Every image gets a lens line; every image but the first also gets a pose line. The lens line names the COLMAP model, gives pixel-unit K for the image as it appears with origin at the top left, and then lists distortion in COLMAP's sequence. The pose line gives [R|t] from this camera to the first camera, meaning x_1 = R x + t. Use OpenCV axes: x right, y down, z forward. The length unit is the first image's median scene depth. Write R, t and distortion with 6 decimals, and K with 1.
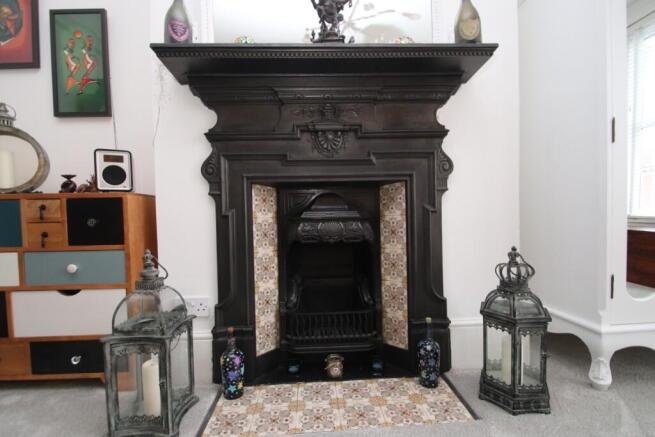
lens RADIAL K [[311.6, 0, 330.0], [0, 311.6, 225.4], [0, 0, 1]] dist [-0.011246, -0.001385]
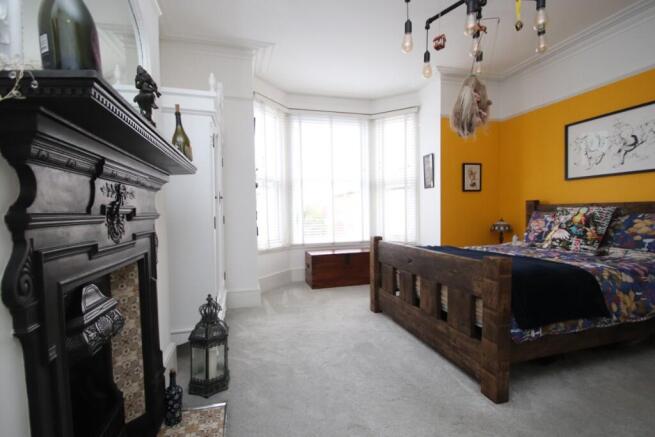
lens RADIAL K [[307.2, 0, 327.5], [0, 307.2, 218.5], [0, 0, 1]] dist [-0.009258, -0.000569]
pose [[-0.213707, 0.002415, 0.976895, -0.952413], [0.030916, 0.999513, 0.004292, -0.271198], [-0.976408, 0.031119, -0.213678, 0.599791]]
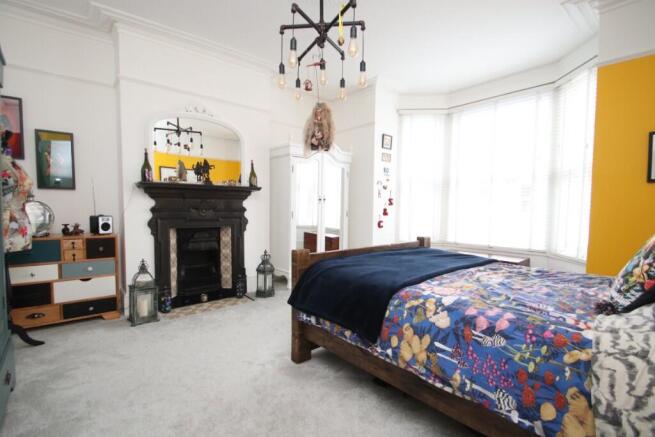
lens RADIAL K [[311.6, 0, 330.0], [0, 311.6, 225.4], [0, 0, 1]] dist [-0.011246, -0.001385]
pose [[0.799953, -0.007828, 0.600012, -0.725764], [-0.017133, 0.999209, 0.035878, -0.275377], [-0.599818, -0.038981, 0.799186, -1.758548]]
